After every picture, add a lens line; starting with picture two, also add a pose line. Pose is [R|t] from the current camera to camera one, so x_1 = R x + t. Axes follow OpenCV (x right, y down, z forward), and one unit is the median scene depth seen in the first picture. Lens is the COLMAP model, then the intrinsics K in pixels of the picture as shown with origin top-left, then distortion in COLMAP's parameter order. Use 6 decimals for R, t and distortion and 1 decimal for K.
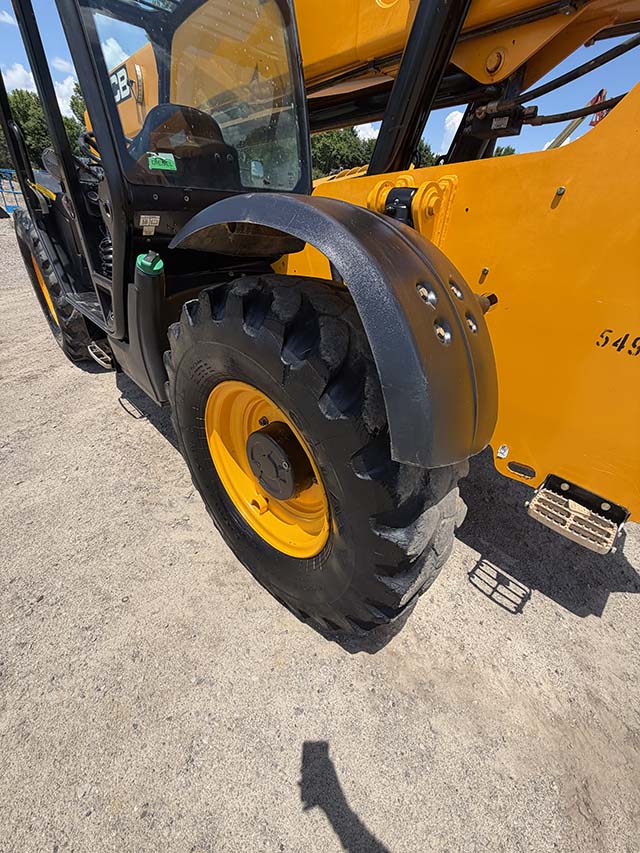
lens RADIAL K [[340.5, 0, 320.4], [0, 340.5, 423.3], [0, 0, 1]] dist [0.000141, 0.000040]
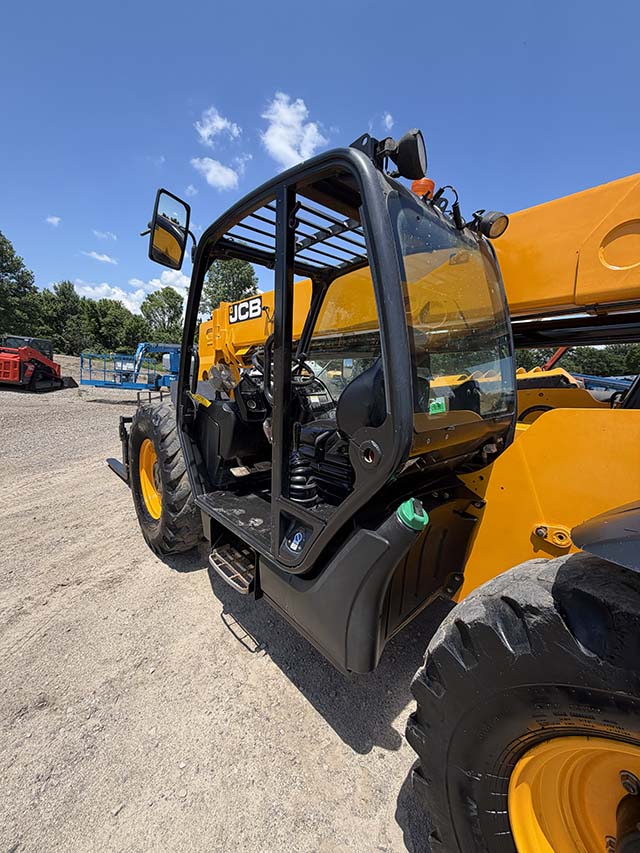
lens RADIAL K [[341.0, 0, 318.6], [0, 341.0, 424.8], [0, 0, 1]] dist [0.002210, -0.000039]
pose [[0.999433, -0.012783, -0.031161, -0.626062], [-0.000542, 0.918961, -0.394349, -0.315739], [0.033677, 0.394142, 0.918432, 0.167784]]
